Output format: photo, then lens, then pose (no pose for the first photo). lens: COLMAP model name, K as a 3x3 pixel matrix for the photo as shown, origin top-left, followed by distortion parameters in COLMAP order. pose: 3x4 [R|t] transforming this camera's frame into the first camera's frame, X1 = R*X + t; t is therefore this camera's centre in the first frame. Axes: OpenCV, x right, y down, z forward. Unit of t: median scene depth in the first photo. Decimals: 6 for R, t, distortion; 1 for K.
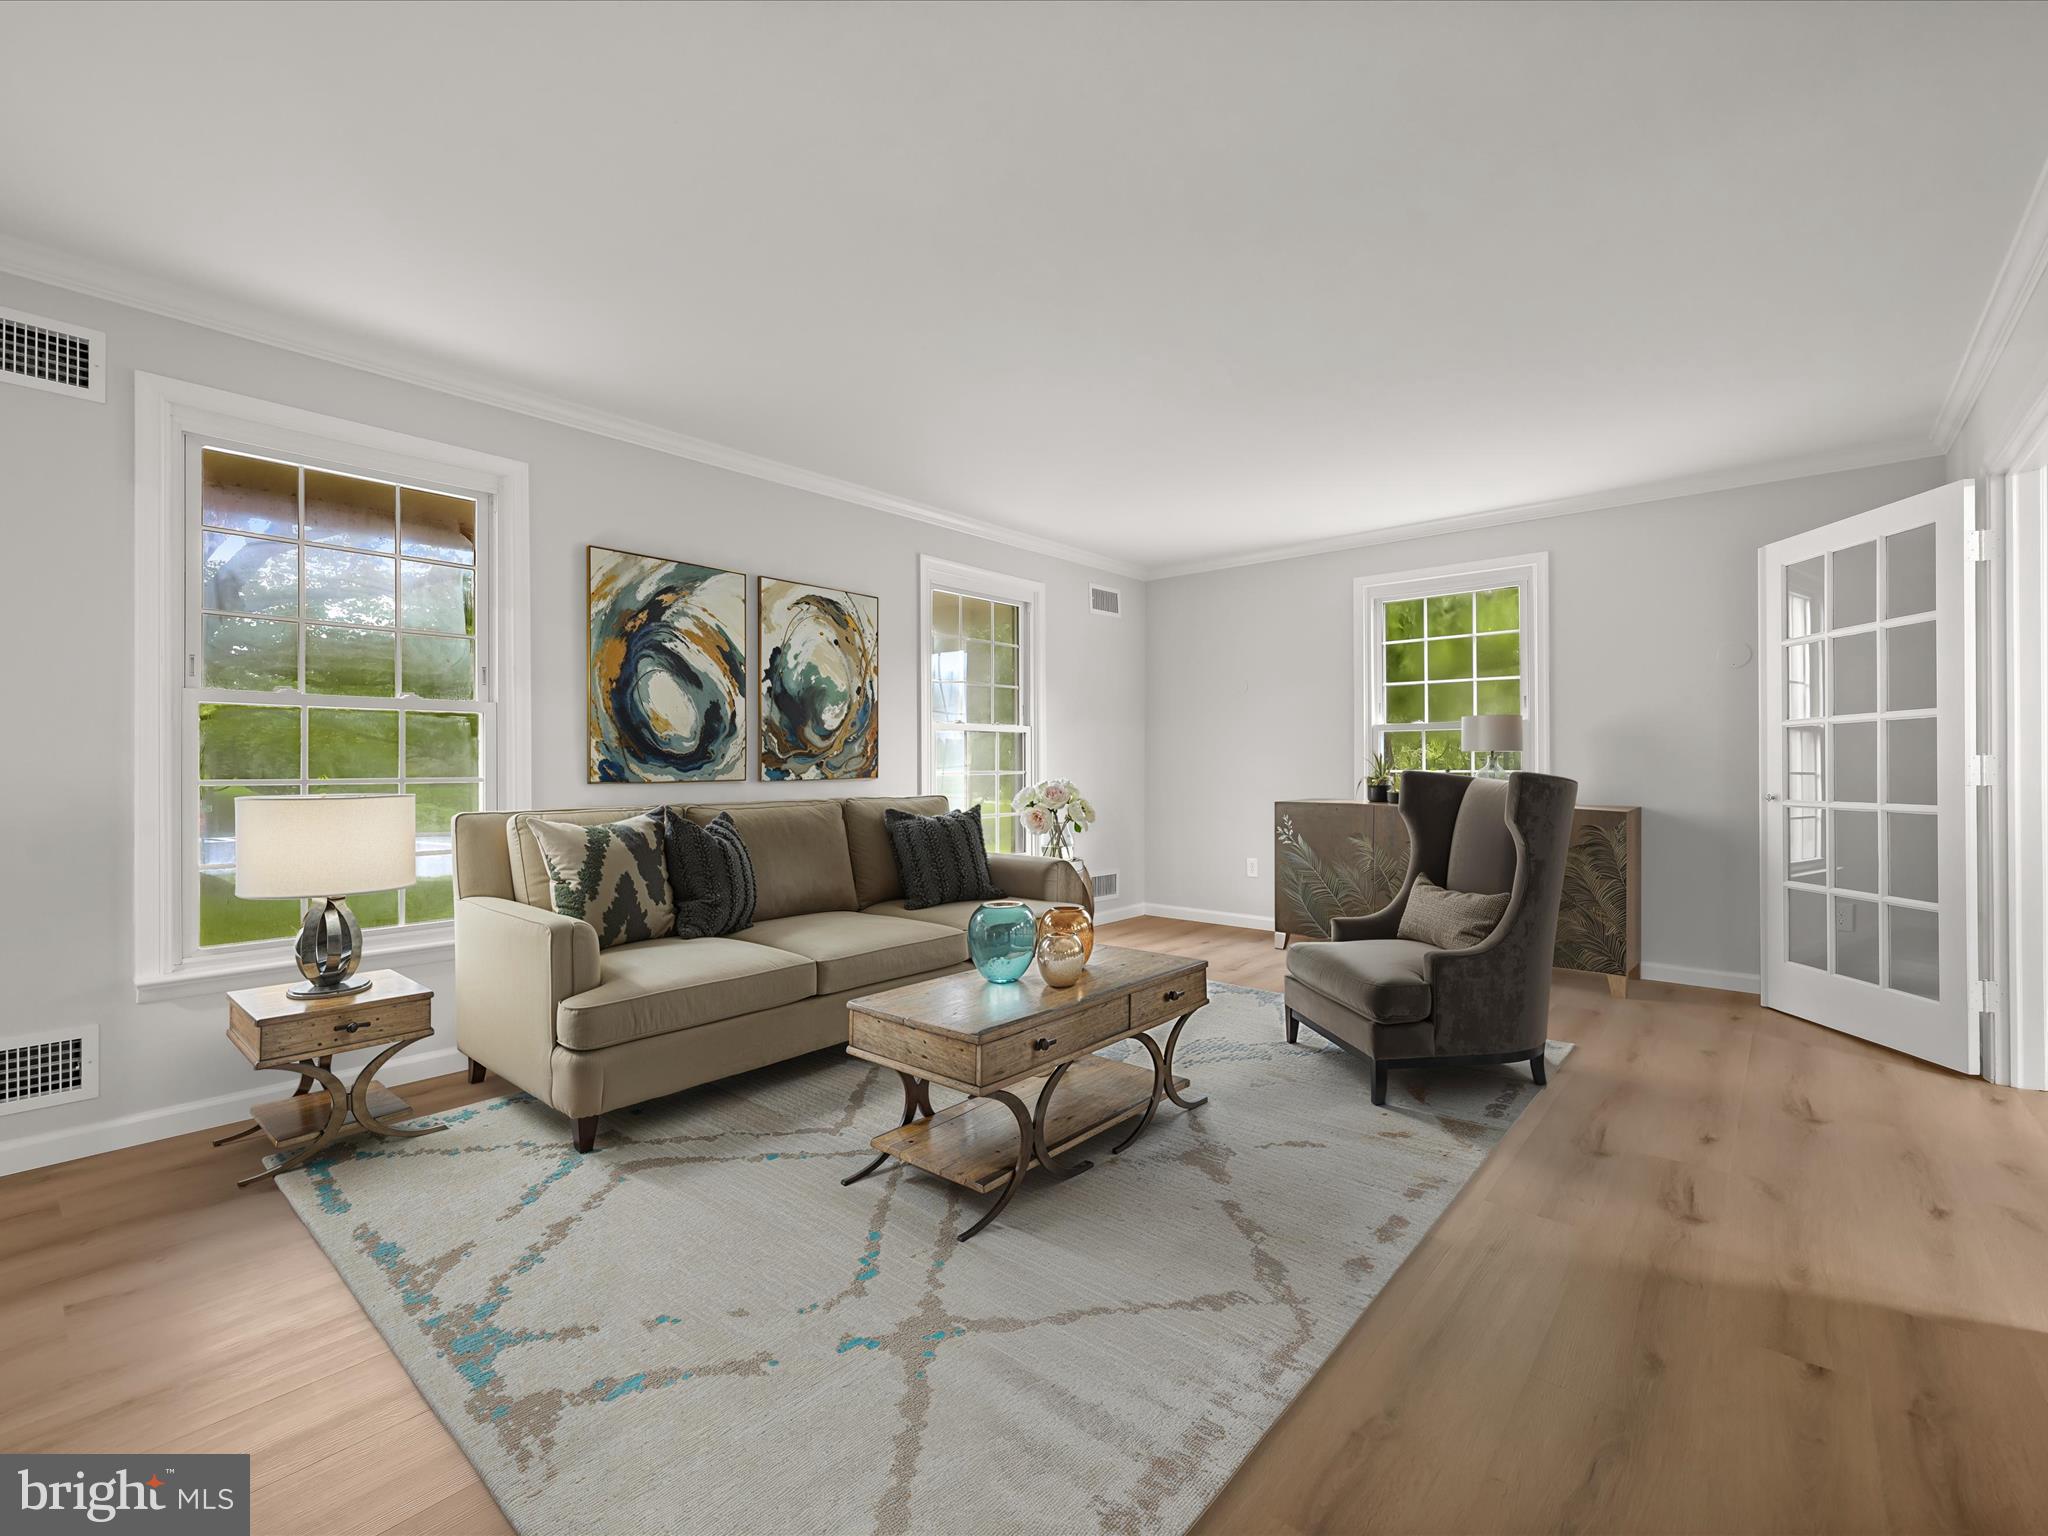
lens RADIAL K [[905.3, 0, 1026.5], [0, 905.3, 764.3], [0, 0, 1]] dist [-0.000442, 0.000216]
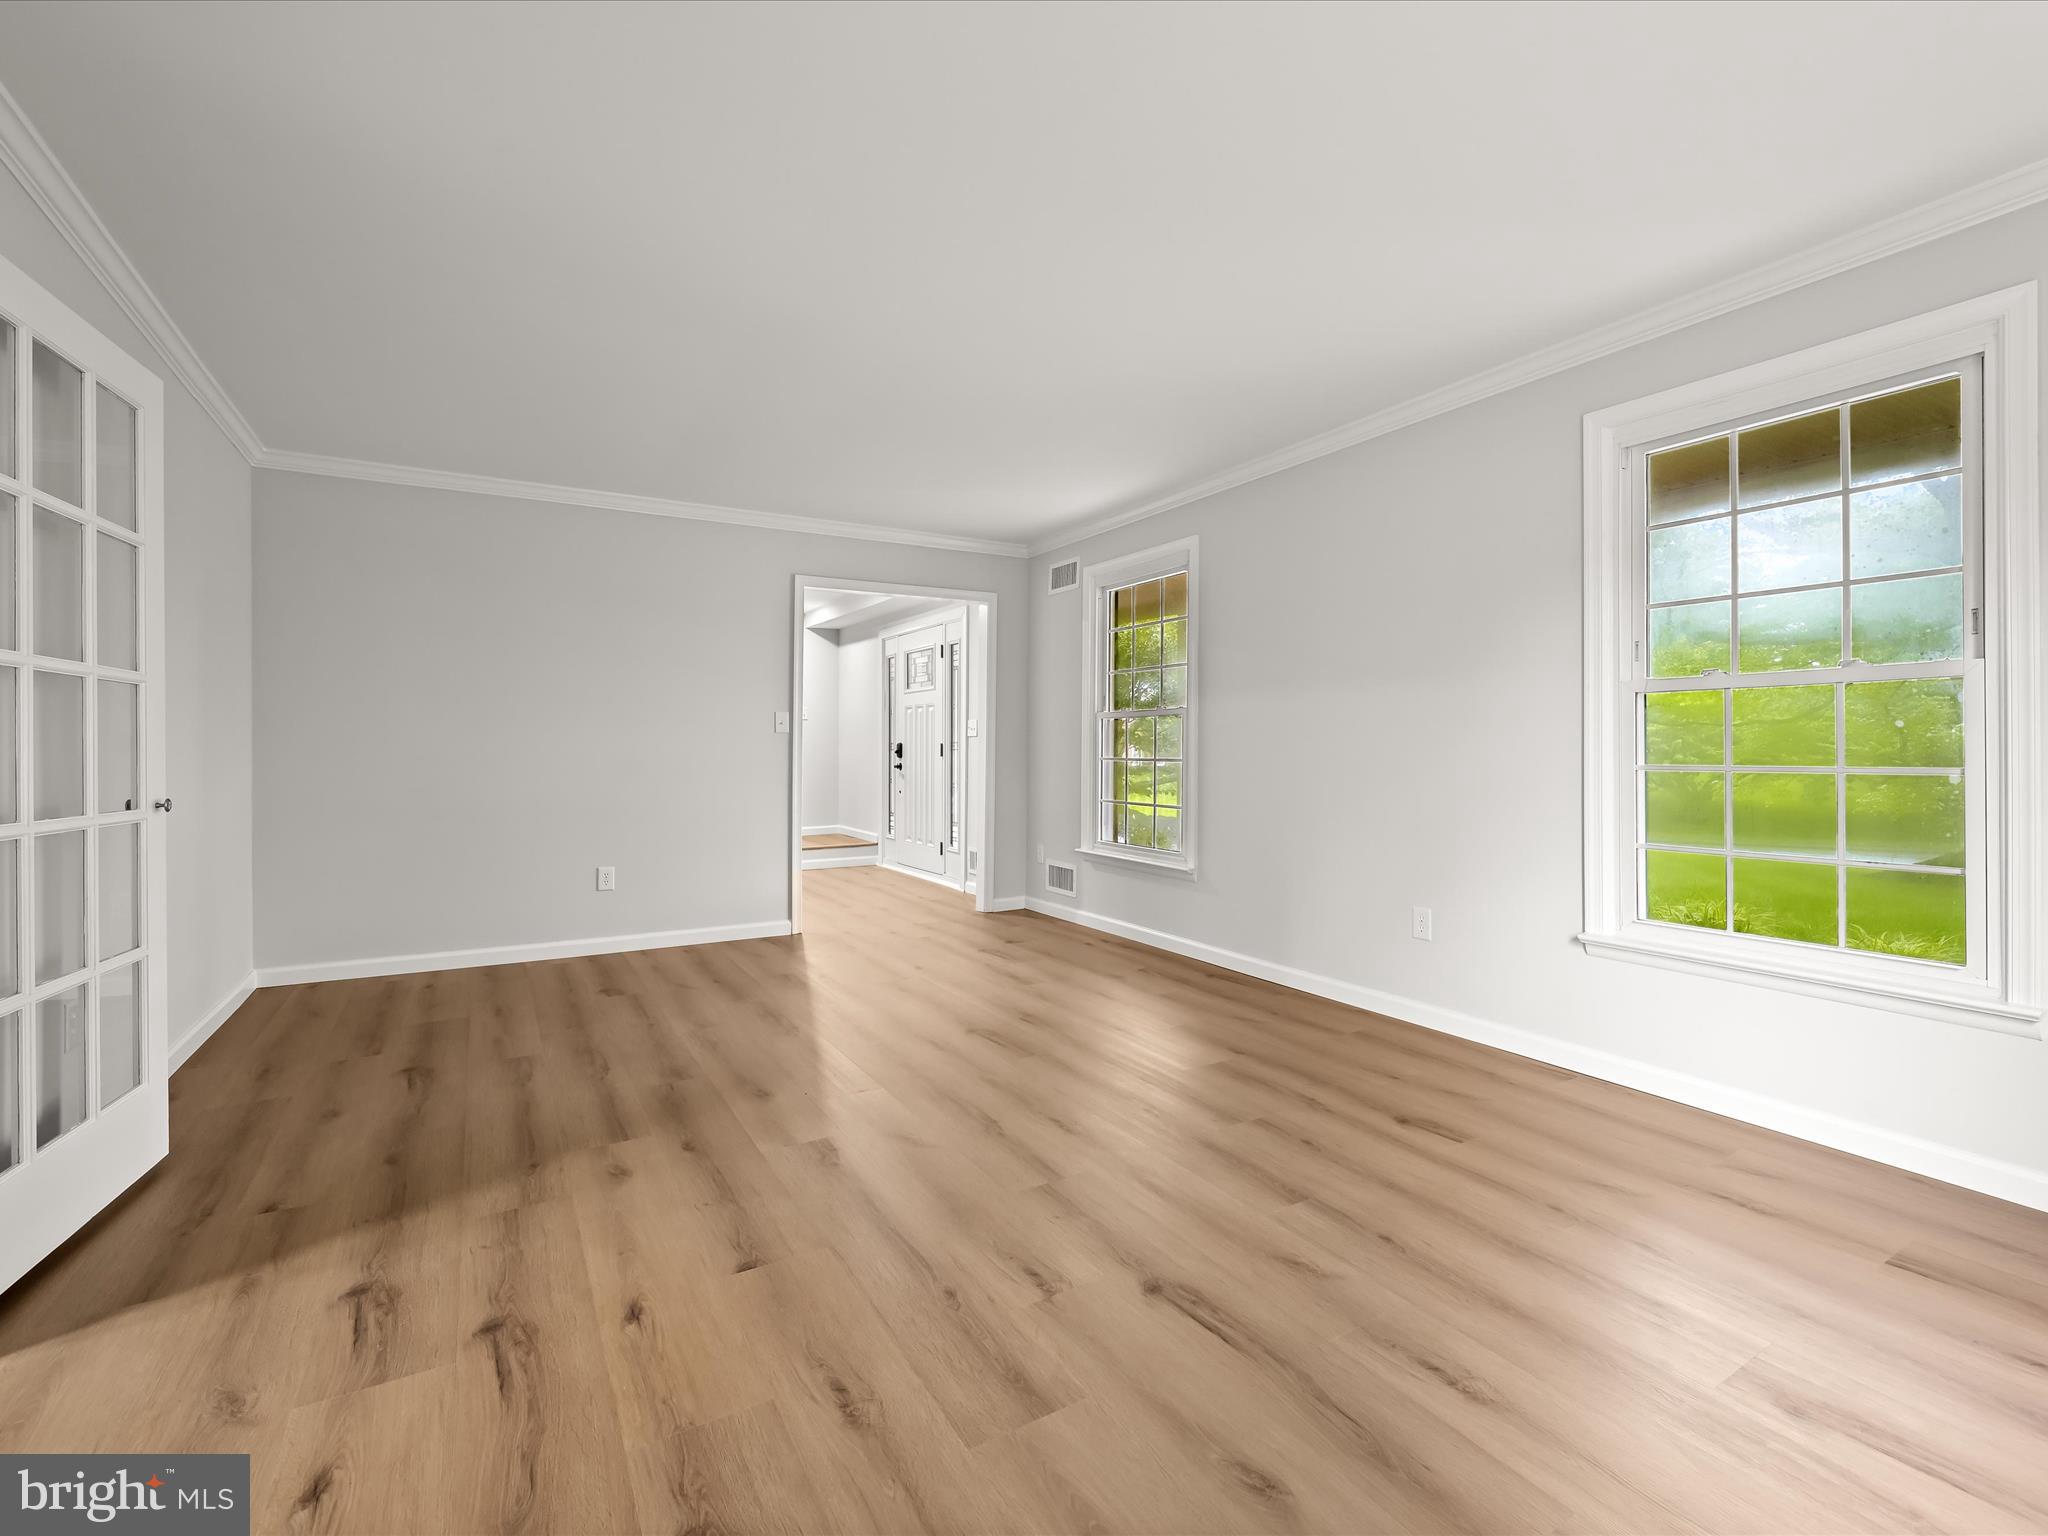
lens RADIAL K [[913.5, 0, 1028.0], [0, 913.5, 755.6], [0, 0, 1]] dist [-0.002193, 0.000003]
pose [[-0.318288, 0.007606, -0.947964, 0.821555], [0.000135, 0.999968, 0.007978, -0.002758], [0.947994, 0.002411, -0.318279, 1.142147]]
